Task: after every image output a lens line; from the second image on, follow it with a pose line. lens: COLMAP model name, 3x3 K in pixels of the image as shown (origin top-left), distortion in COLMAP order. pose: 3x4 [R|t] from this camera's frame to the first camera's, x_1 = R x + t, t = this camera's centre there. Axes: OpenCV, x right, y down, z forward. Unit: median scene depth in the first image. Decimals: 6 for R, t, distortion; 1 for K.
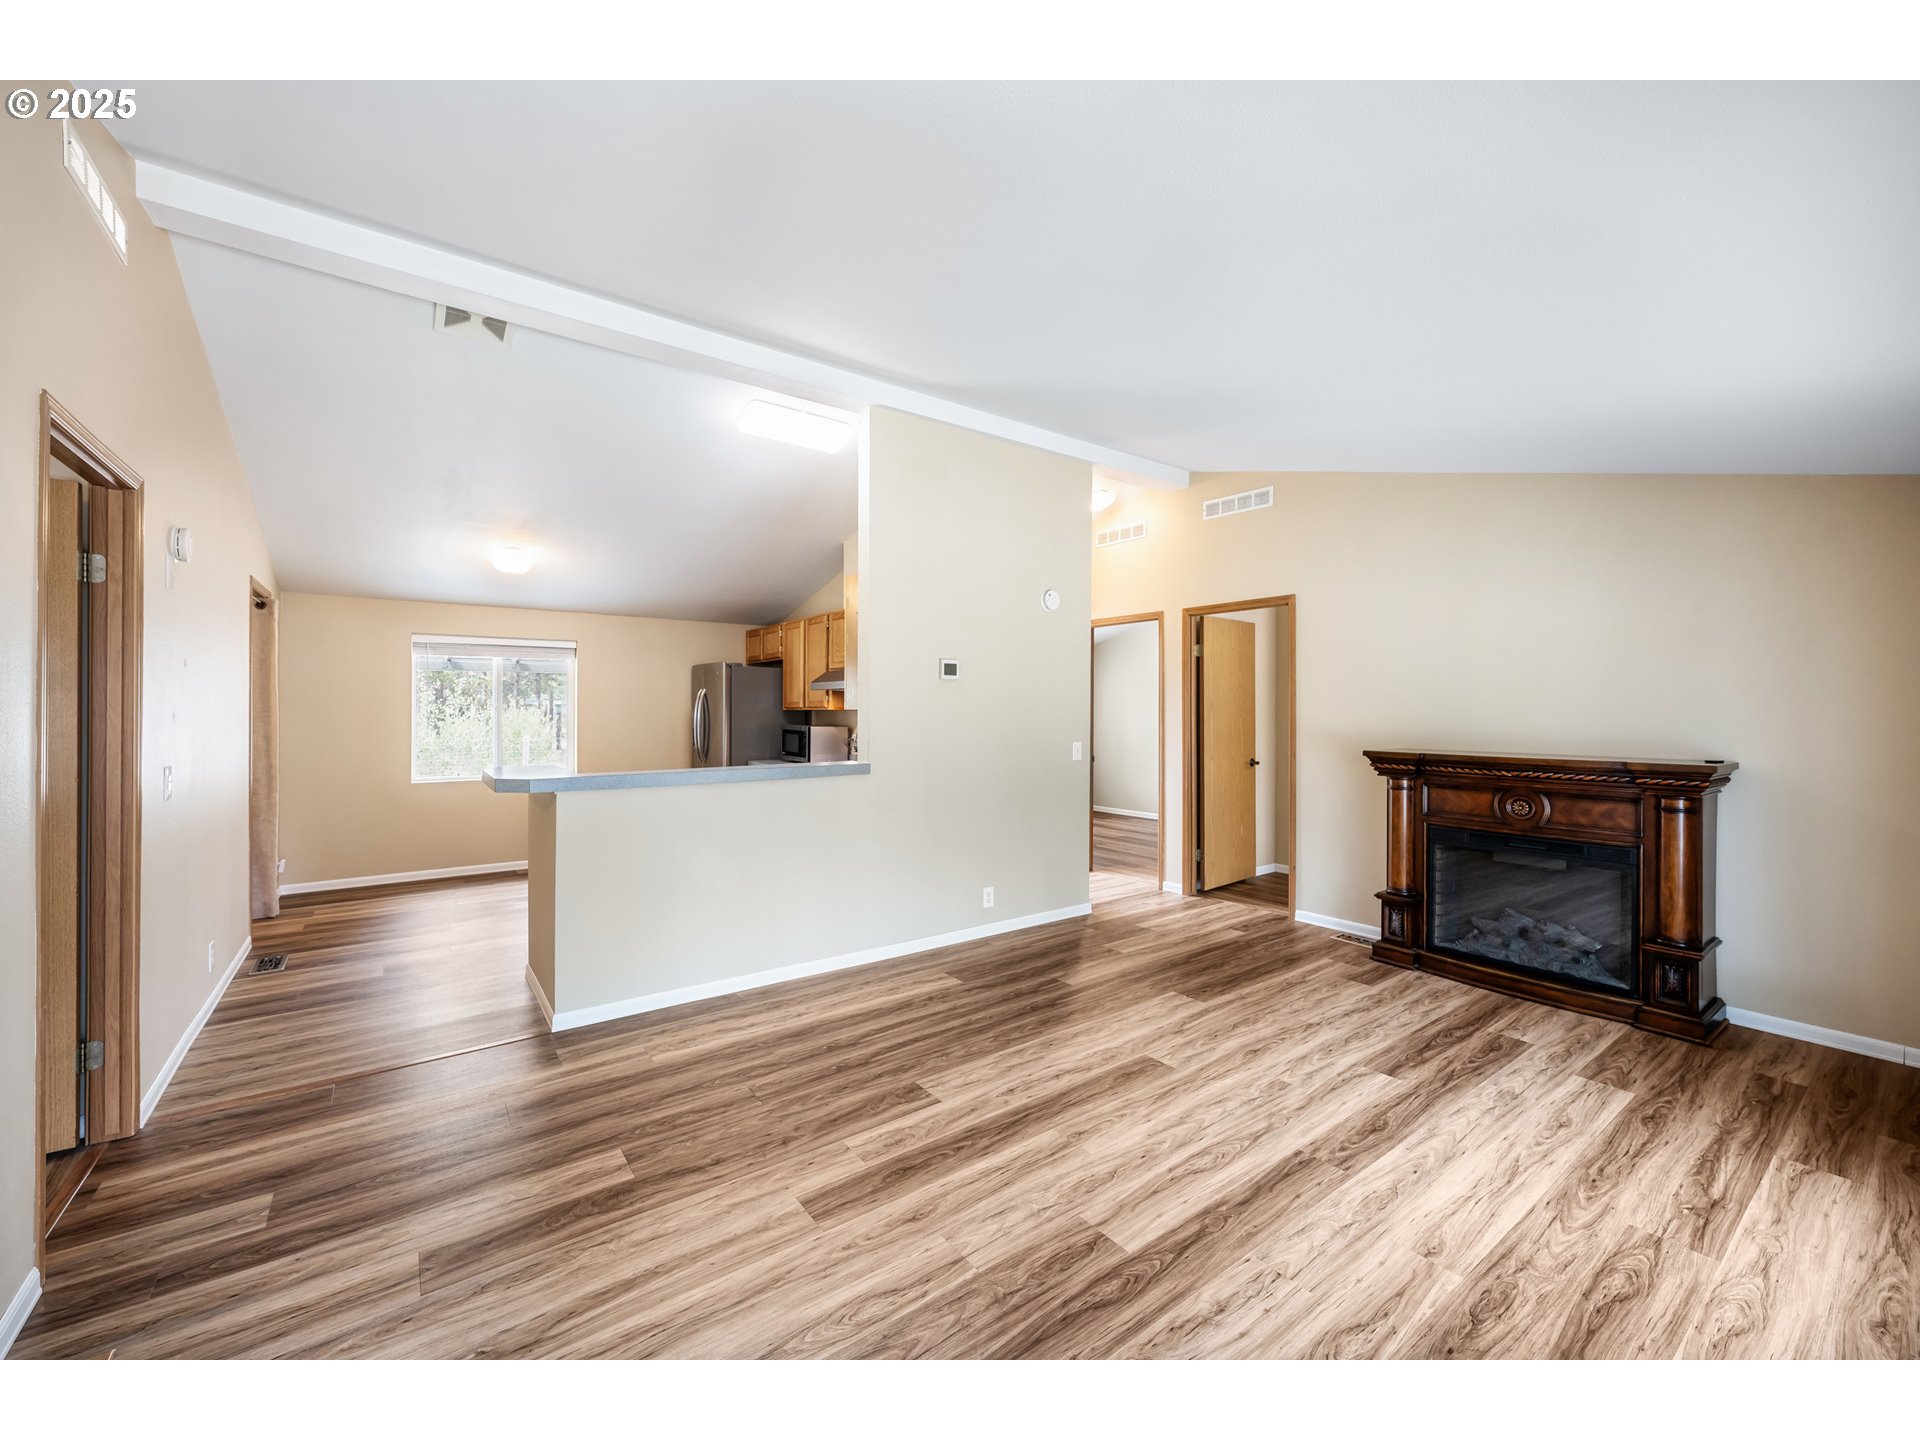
lens RADIAL K [[772.9, 0, 963.3], [0, 772.9, 717.2], [0, 0, 1]] dist [0.001988, -0.000068]
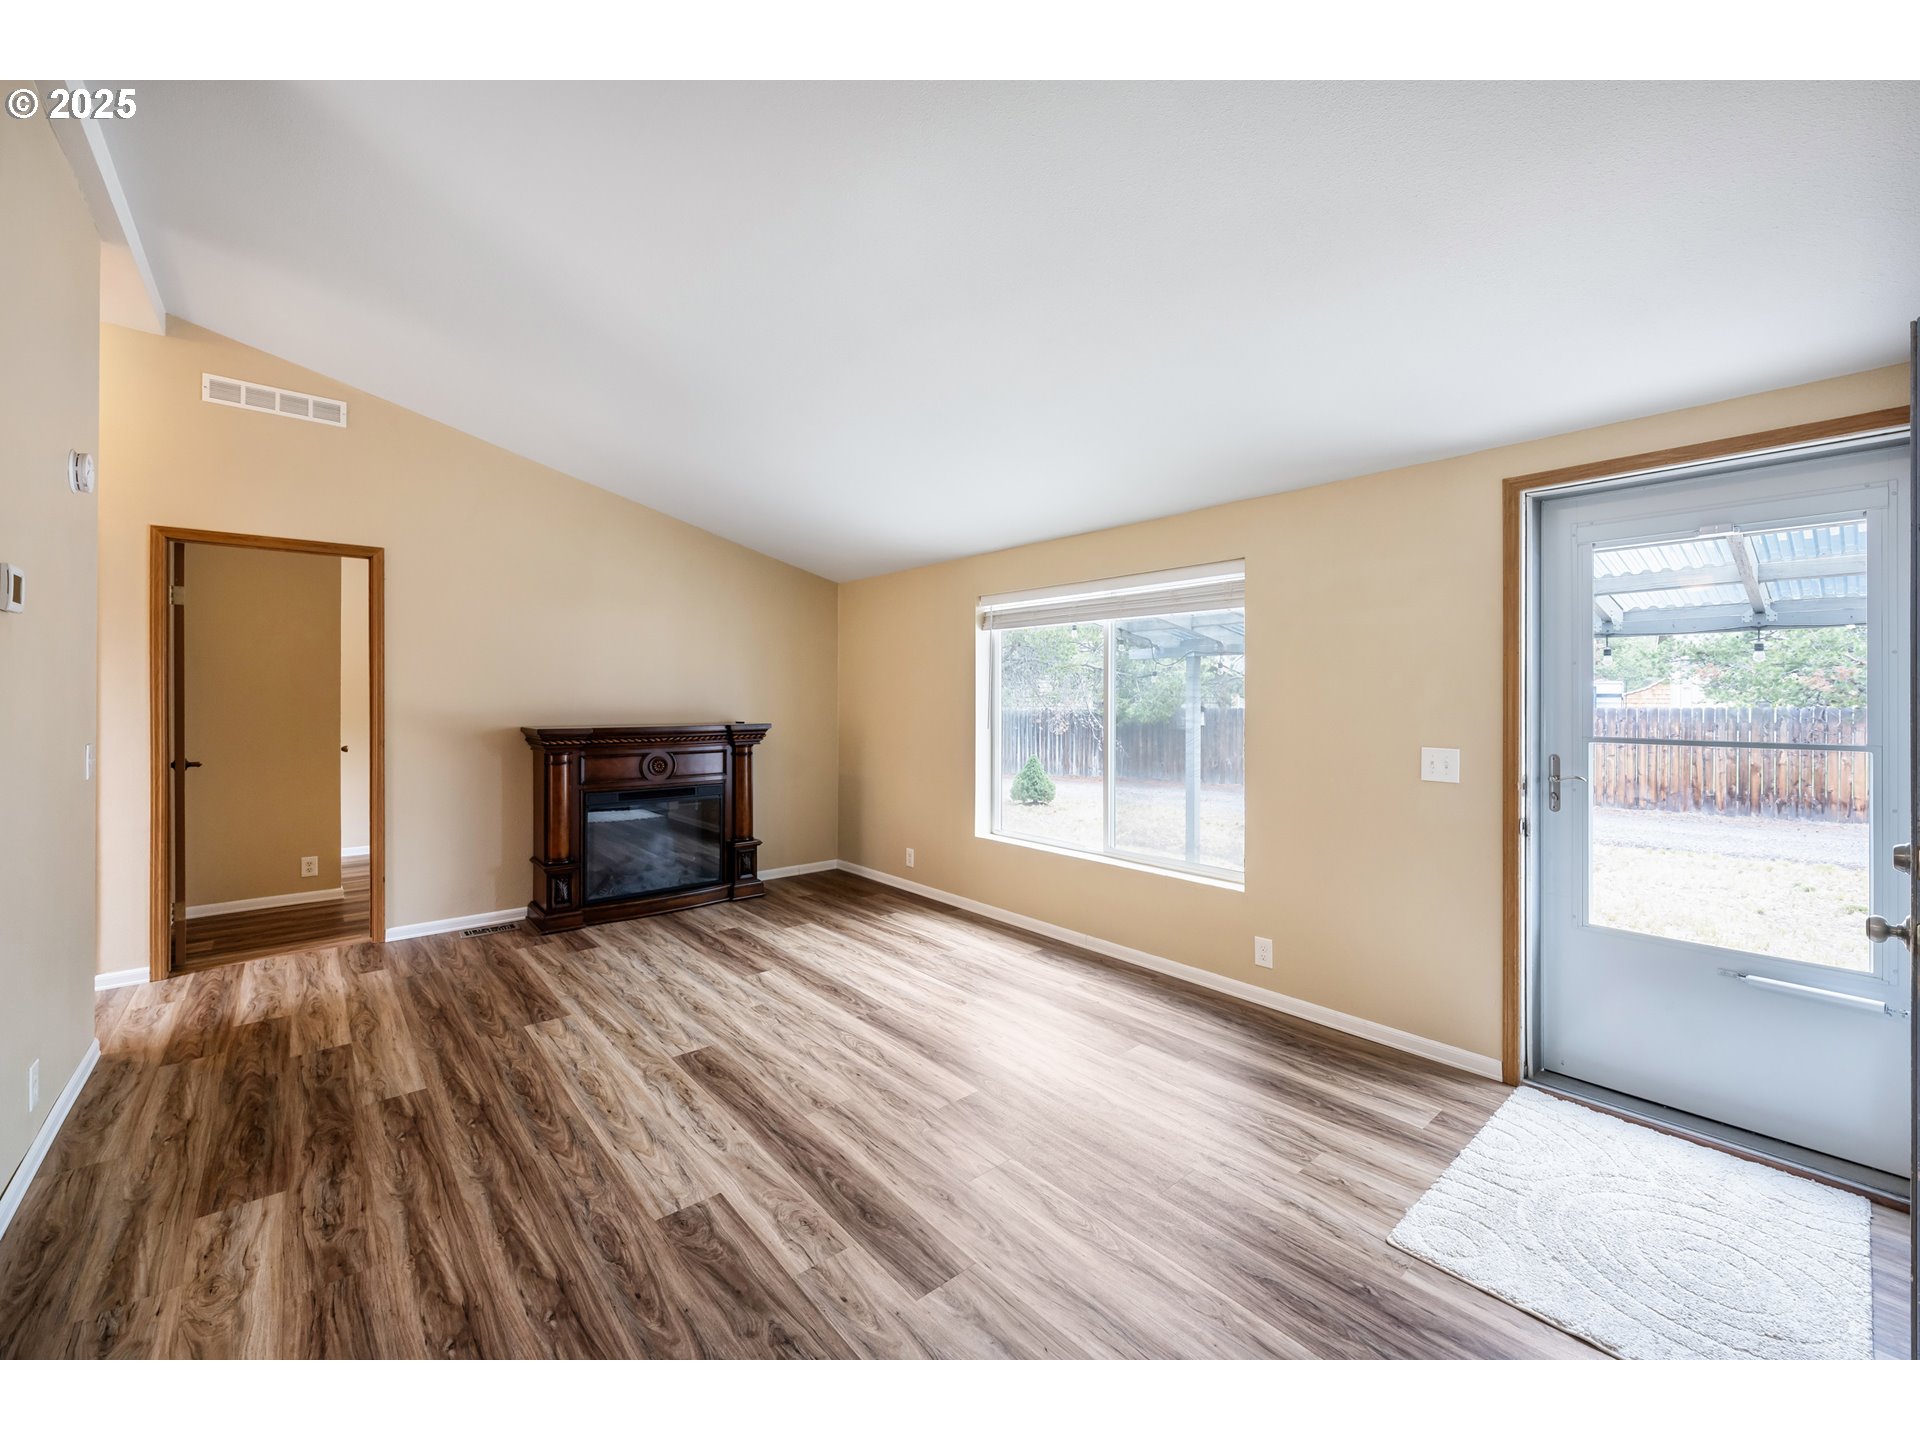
lens RADIAL K [[772.9, 0, 960.2], [0, 772.9, 707.8], [0, 0, 1]] dist [0.001988, -0.000068]
pose [[-0.068850, -0.016994, 0.997482, -0.675387], [0.007700, 0.999816, 0.017565, 0.002452], [-0.997597, 0.008890, -0.068707, 0.681063]]
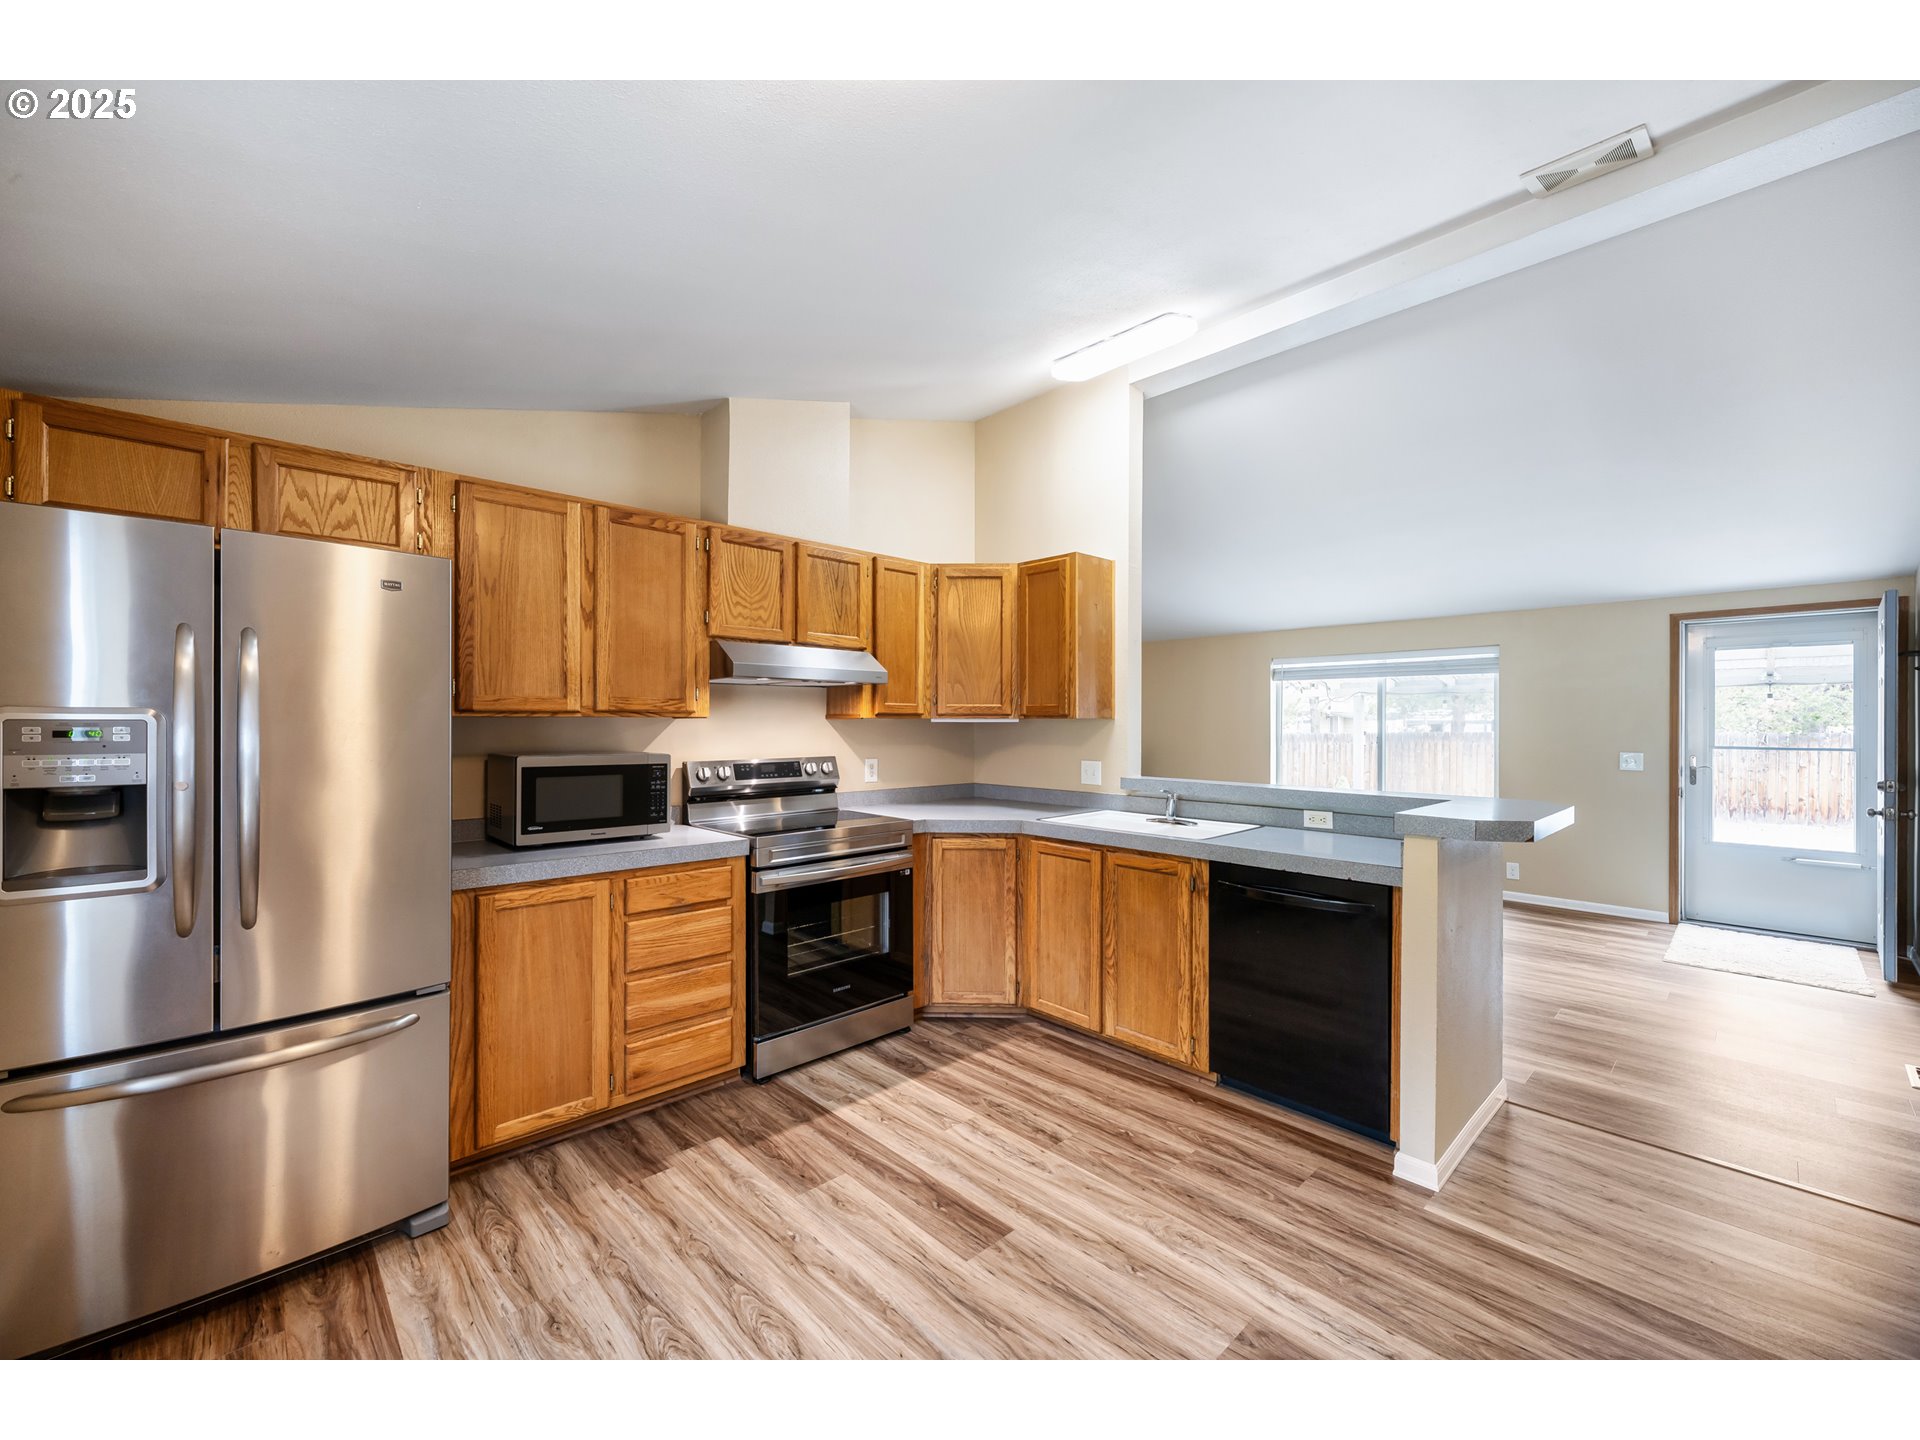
lens RADIAL K [[772.9, 0, 966.3], [0, 772.9, 721.6], [0, 0, 1]] dist [0.001988, -0.000068]
pose [[-0.126371, -0.001763, 0.991981, -0.696271], [0.007186, 0.999971, 0.002693, 0.001920], [-0.991957, 0.007468, -0.126355, 0.714977]]
